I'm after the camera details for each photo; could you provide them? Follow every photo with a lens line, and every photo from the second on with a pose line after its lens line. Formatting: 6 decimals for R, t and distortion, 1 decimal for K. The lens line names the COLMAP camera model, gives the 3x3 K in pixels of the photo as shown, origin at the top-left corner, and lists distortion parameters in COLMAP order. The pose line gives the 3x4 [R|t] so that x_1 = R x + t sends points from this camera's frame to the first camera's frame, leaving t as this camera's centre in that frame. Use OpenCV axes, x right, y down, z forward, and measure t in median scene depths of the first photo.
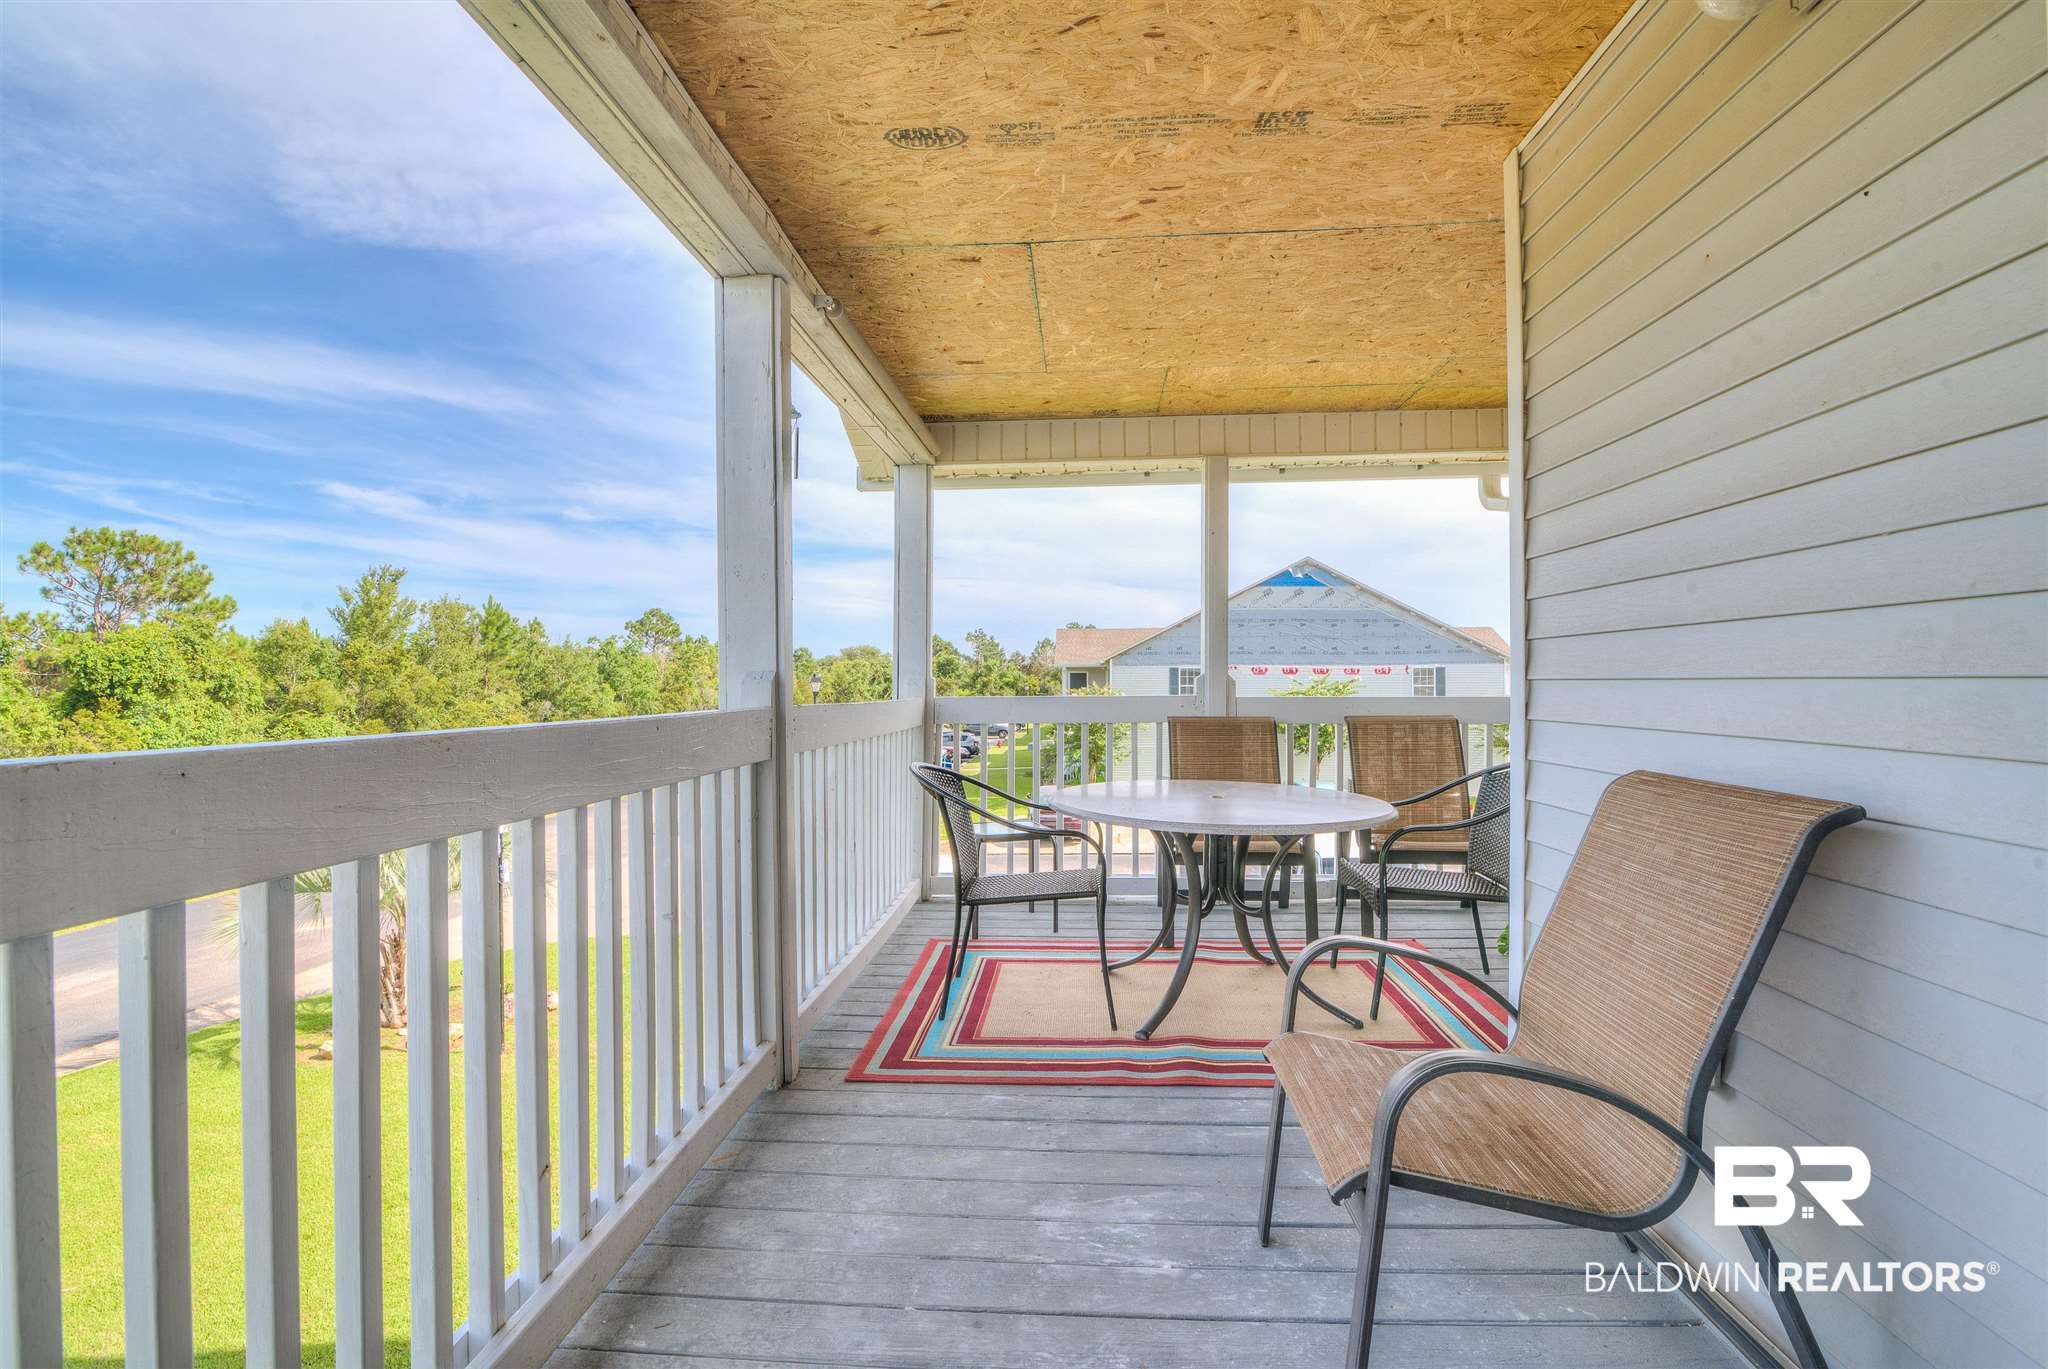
lens RADIAL K [[935.5, 0, 1028.9], [0, 935.5, 673.0], [0, 0, 1]] dist [-0.023069, 0.001470]
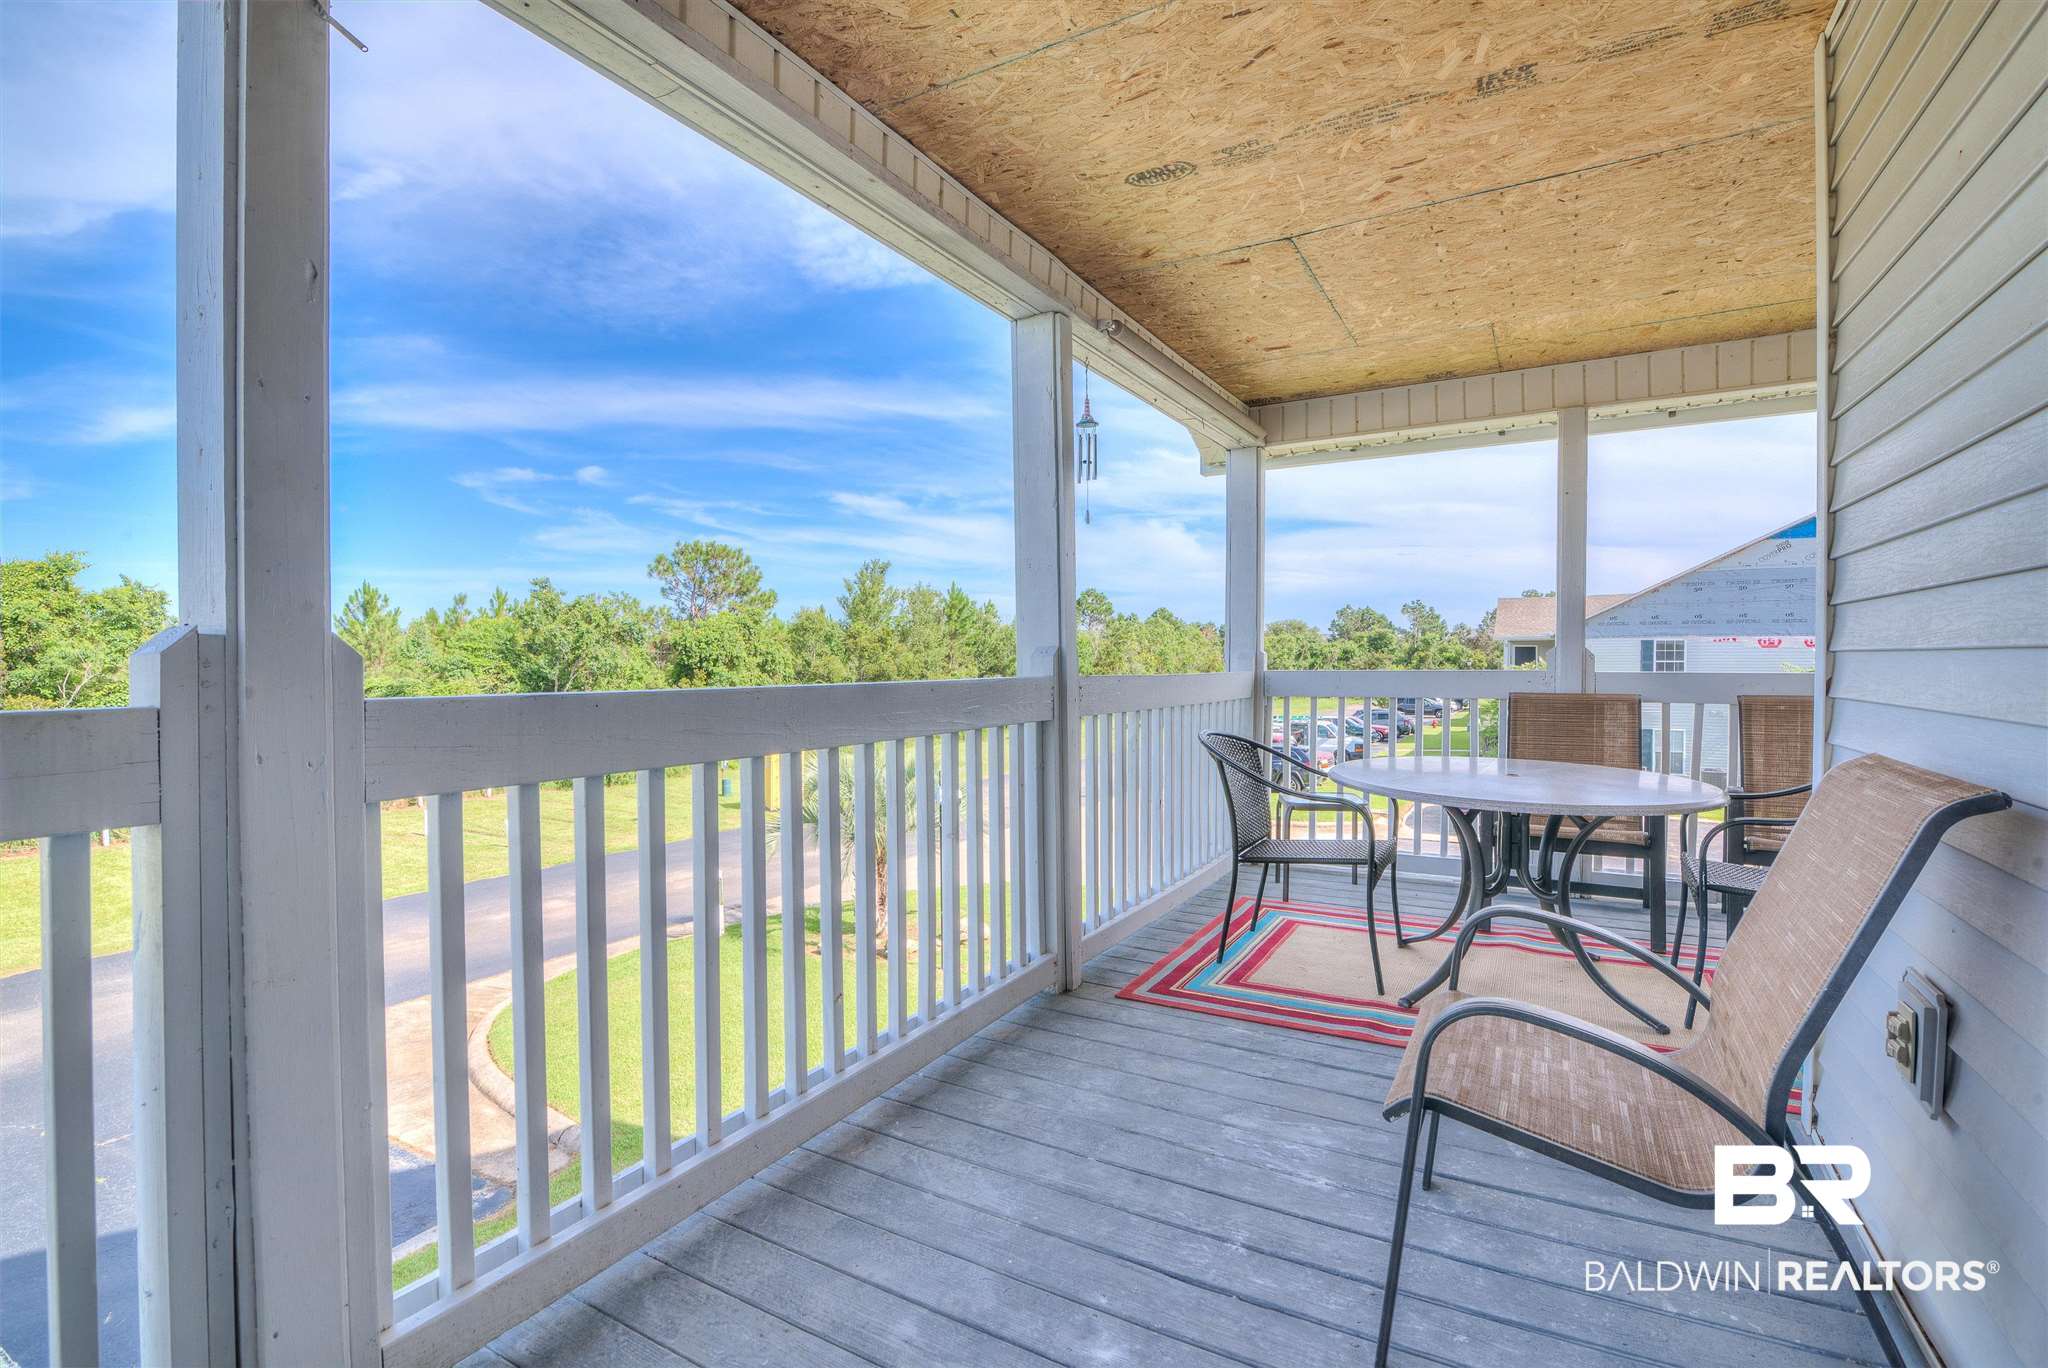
lens RADIAL K [[935.5, 0, 1028.9], [0, 935.5, 672.5], [0, 0, 1]] dist [-0.023069, 0.001470]
pose [[0.899715, 0.006289, -0.436432, 0.131471], [0.005027, 0.999681, 0.024769, 0.000913], [0.436448, -0.024478, 0.899396, -0.056151]]
